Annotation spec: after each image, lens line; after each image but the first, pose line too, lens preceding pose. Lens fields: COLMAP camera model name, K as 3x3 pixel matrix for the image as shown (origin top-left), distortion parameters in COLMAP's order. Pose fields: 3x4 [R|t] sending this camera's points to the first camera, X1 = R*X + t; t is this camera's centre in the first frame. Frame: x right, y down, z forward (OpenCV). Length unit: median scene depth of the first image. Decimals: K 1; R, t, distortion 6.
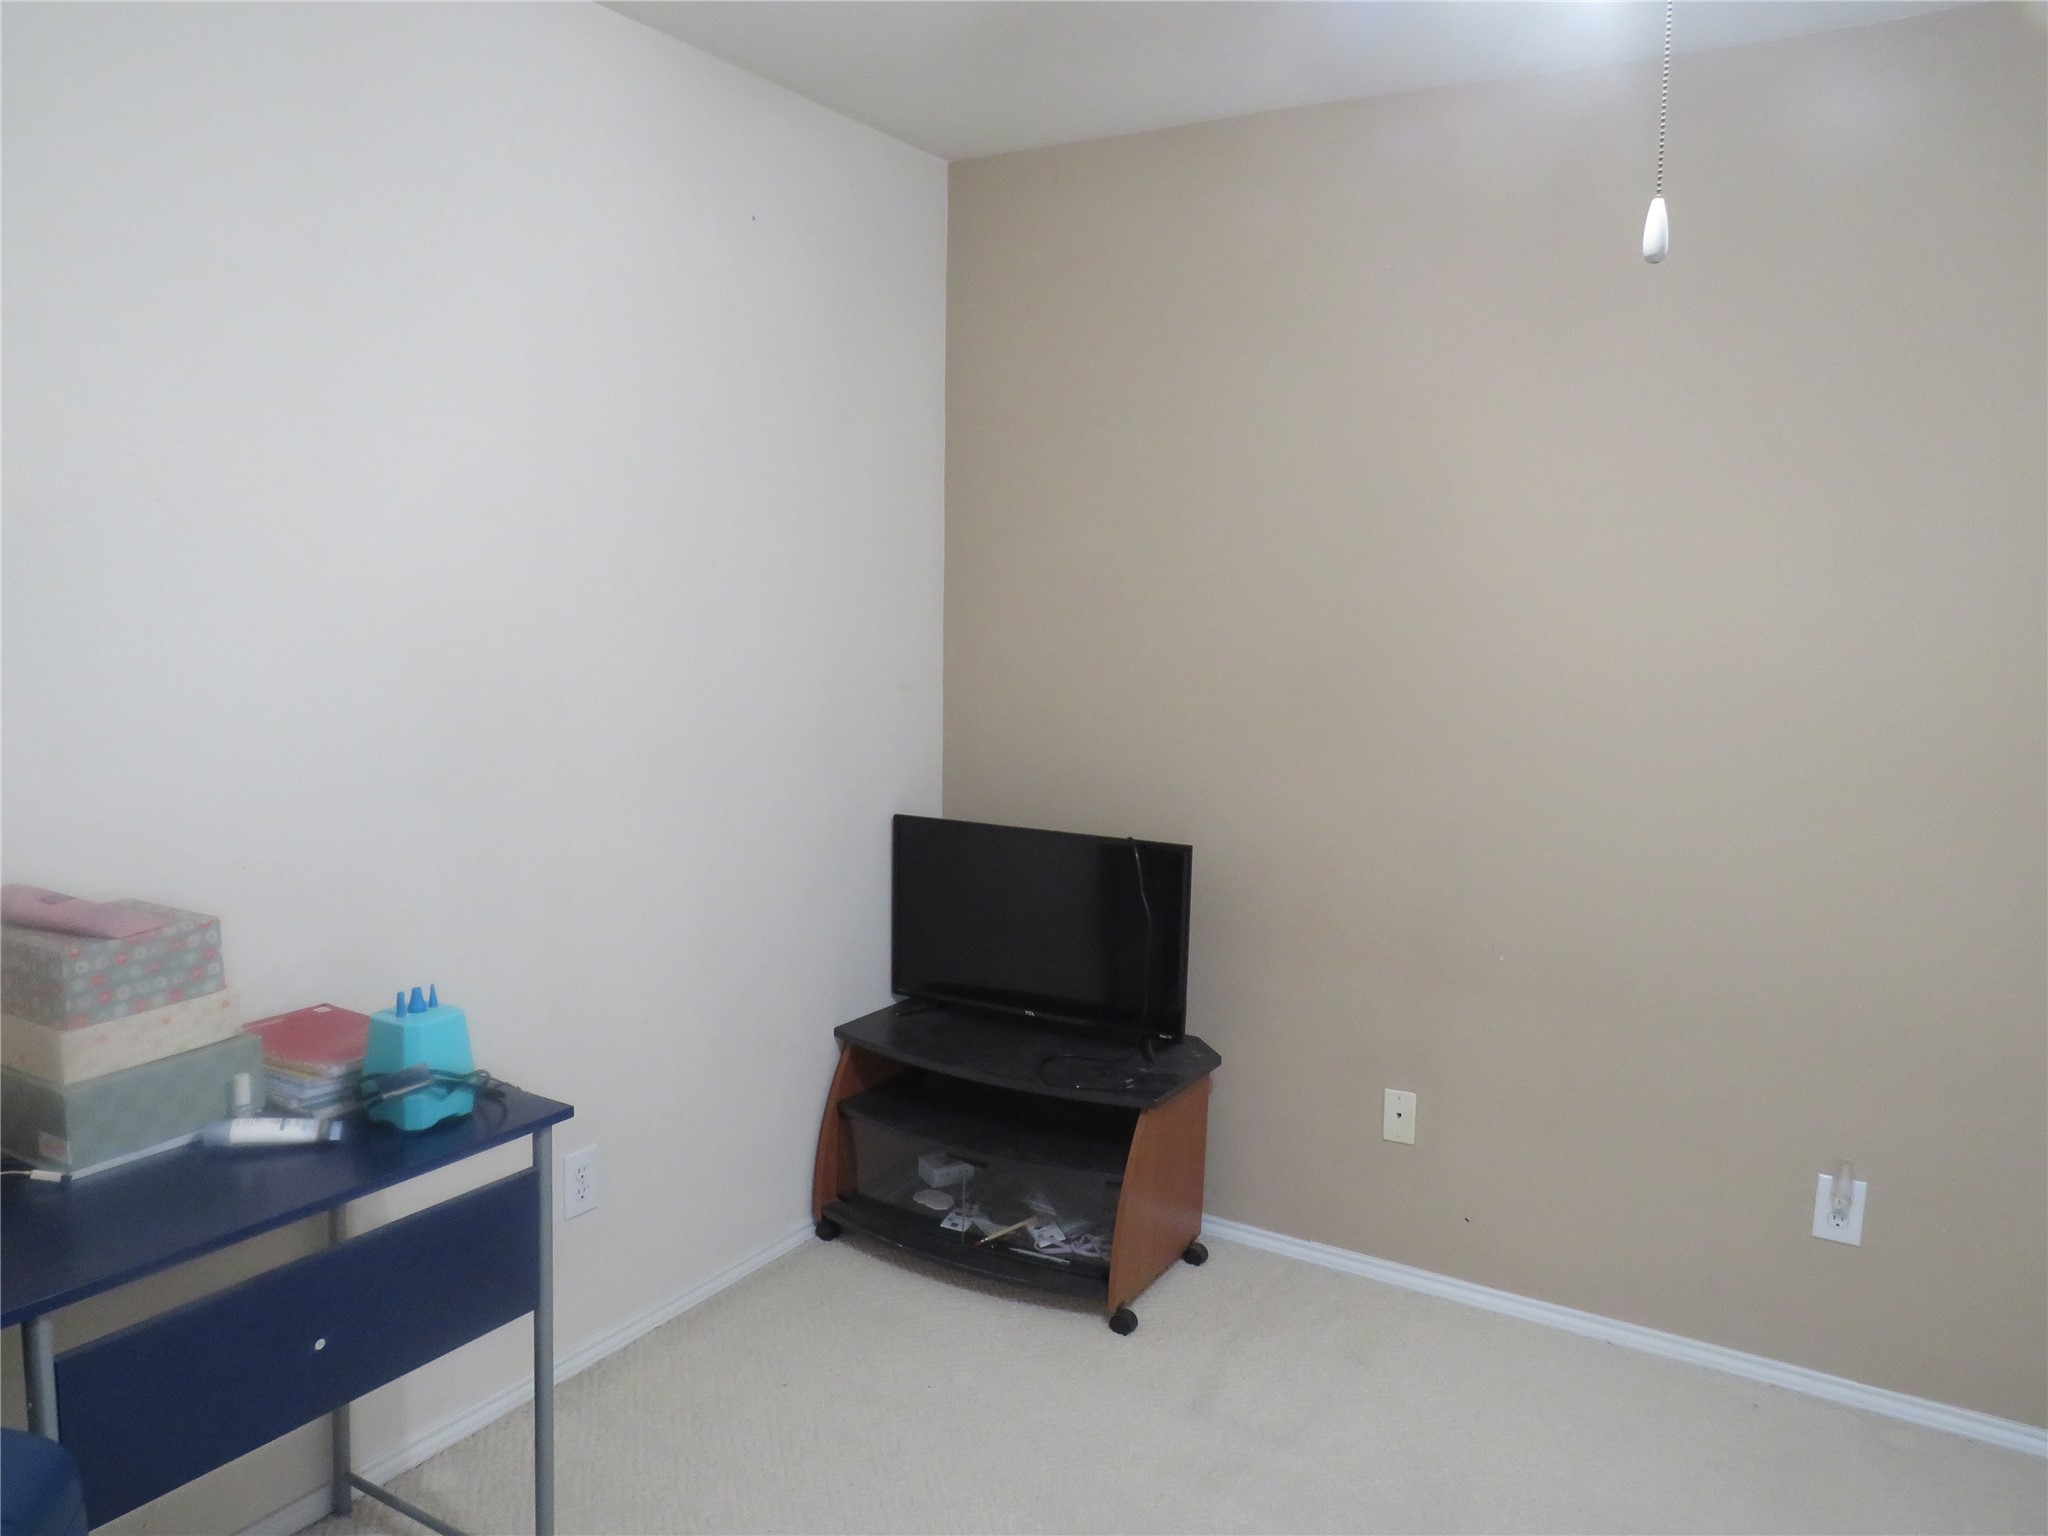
lens RADIAL K [[1452.0, 0, 1025.3], [0, 1452.0, 753.8], [0, 0, 1]] dist [-0.015397, -0.004833]
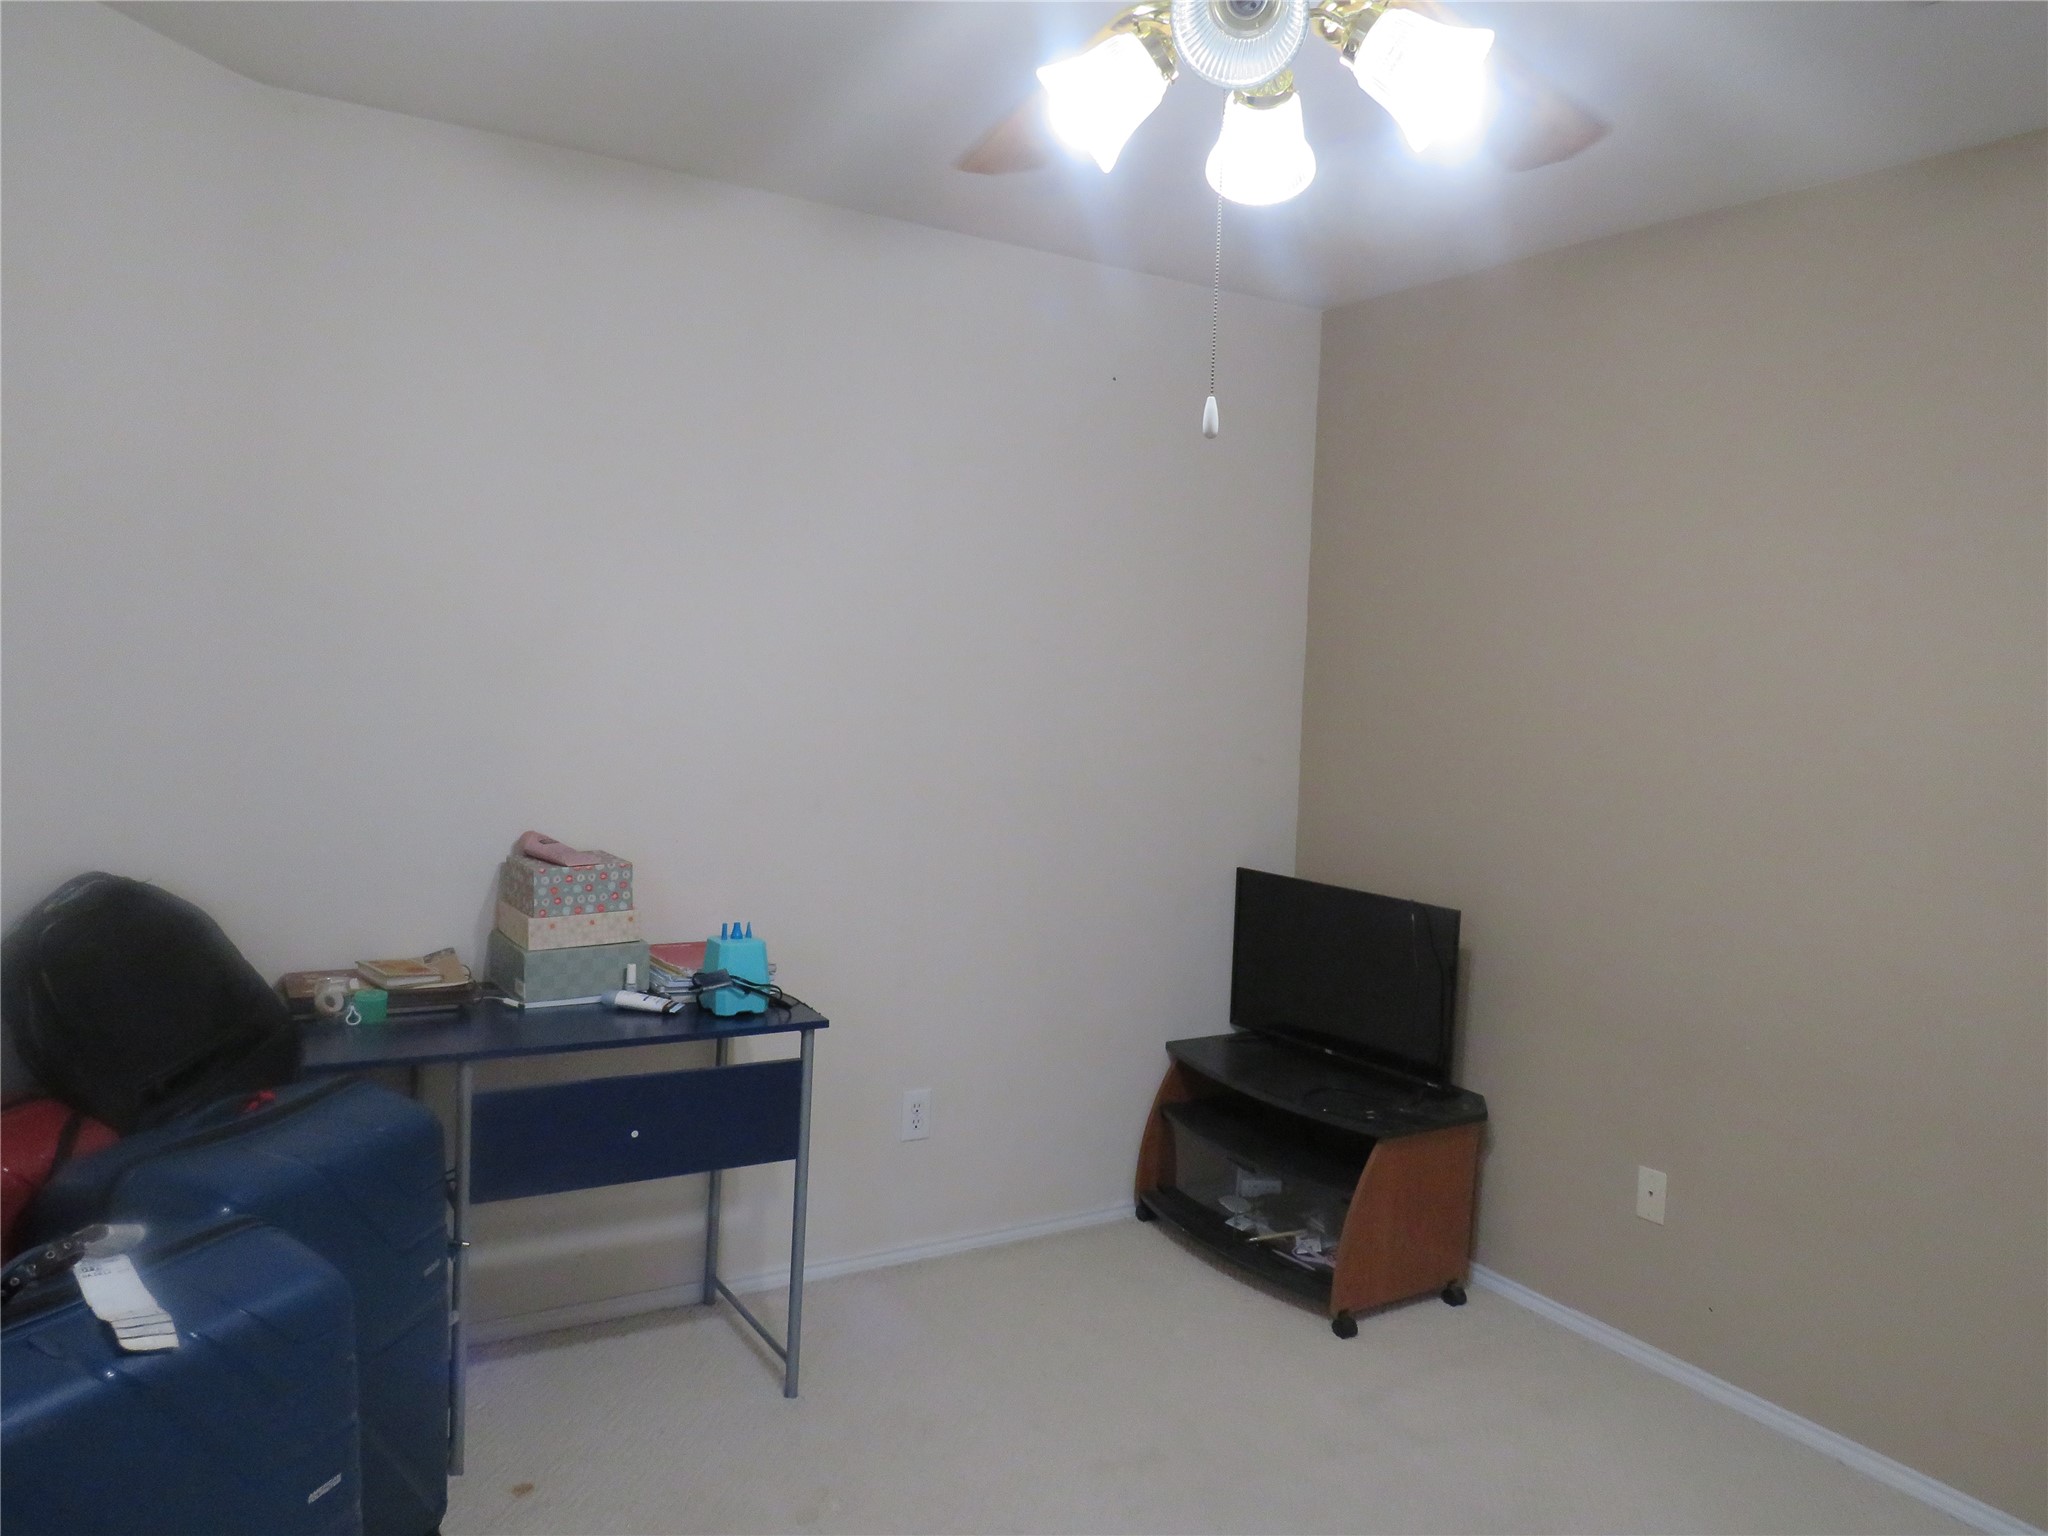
lens RADIAL K [[1449.1, 0, 1024.0], [0, 1449.1, 744.3], [0, 0, 1]] dist [-0.008172, 0.017604]
pose [[0.892808, 0.042241, -0.448452, 0.416258], [-0.074850, 0.995664, -0.055232, 0.031634], [0.444175, 0.082879, 0.892099, -0.180534]]
